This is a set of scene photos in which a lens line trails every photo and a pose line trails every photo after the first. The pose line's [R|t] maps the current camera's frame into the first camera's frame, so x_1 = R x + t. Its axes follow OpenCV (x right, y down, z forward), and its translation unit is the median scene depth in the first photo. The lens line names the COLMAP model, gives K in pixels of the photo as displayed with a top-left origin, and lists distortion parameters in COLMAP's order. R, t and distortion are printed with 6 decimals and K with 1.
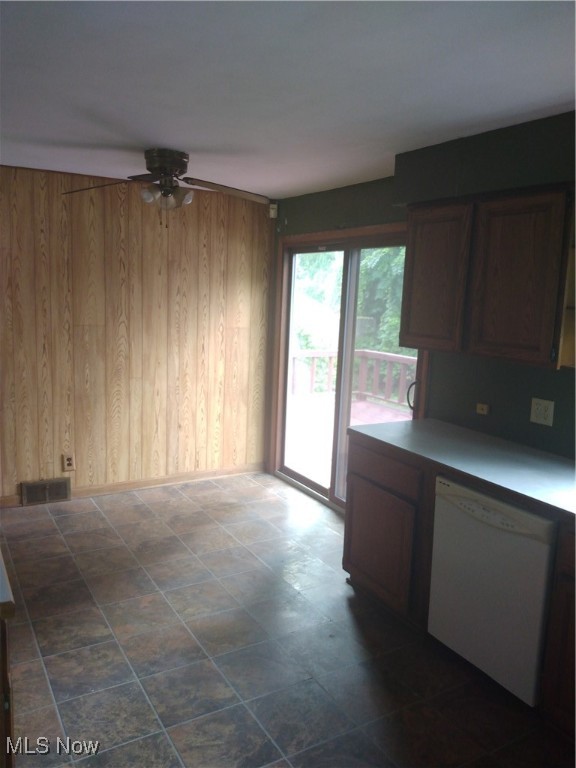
lens RADIAL K [[610.0, 0, 287.1], [0, 610.0, 358.8], [0, 0, 1]] dist [-0.002612, -0.005065]
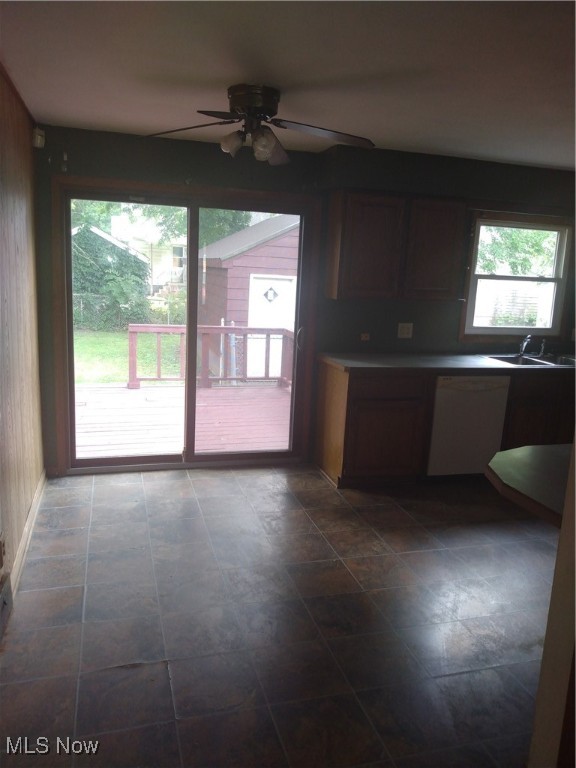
lens RADIAL K [[598.7, 0, 288.5], [0, 598.7, 379.9], [0, 0, 1]] dist [0.108773, -0.240234]
pose [[0.247395, -0.211276, 0.945600, -1.329506], [0.078303, 0.977104, 0.197828, -0.139526], [-0.965746, 0.025102, 0.258274, 0.966401]]
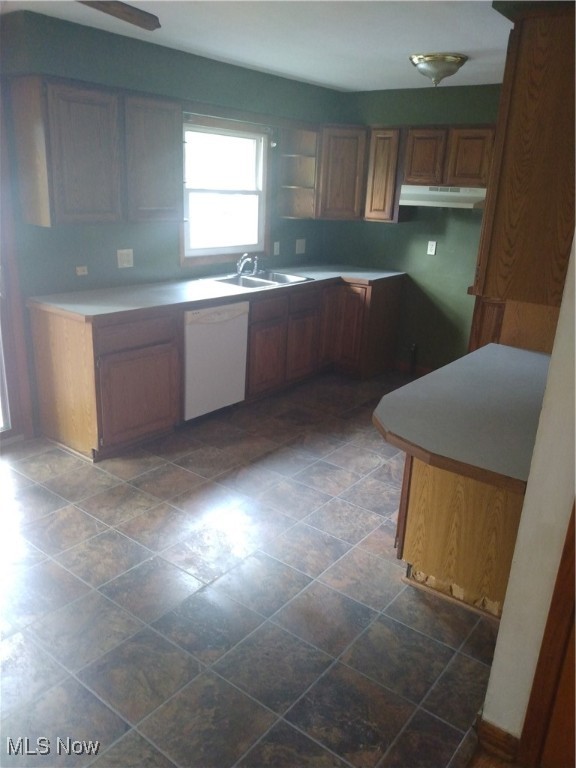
lens RADIAL K [[598.7, 0, 288.5], [0, 598.7, 379.9], [0, 0, 1]] dist [0.108773, -0.240234]
pose [[-0.373116, -0.347402, 0.860288, -1.089513], [0.045506, 0.919282, 0.390961, -0.195789], [-0.926668, 0.185022, -0.327190, 1.258486]]
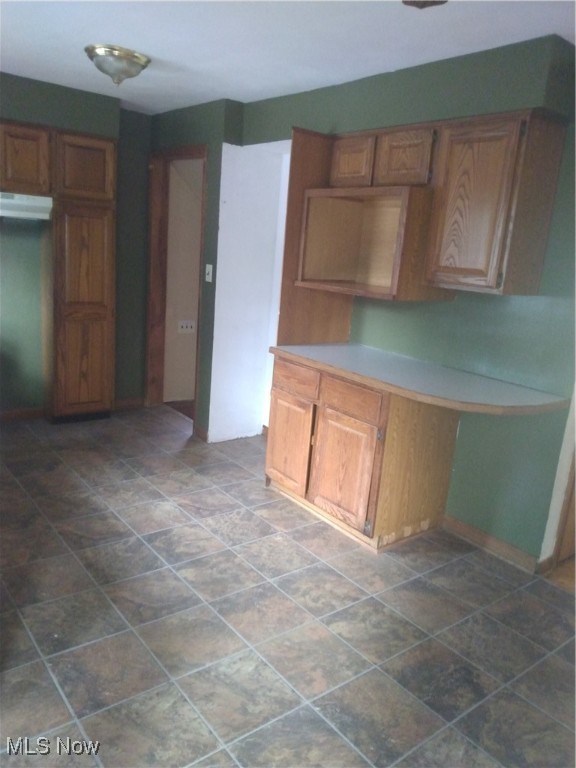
lens RADIAL K [[595.9, 0, 287.3], [0, 595.9, 383.7], [0, 0, 1]] dist [0.000698, -0.007880]
pose [[-0.984003, -0.086466, -0.155762, -0.075697], [-0.134707, 0.933286, 0.332913, -0.144023], [0.116586, 0.348569, -0.930004, 1.718704]]
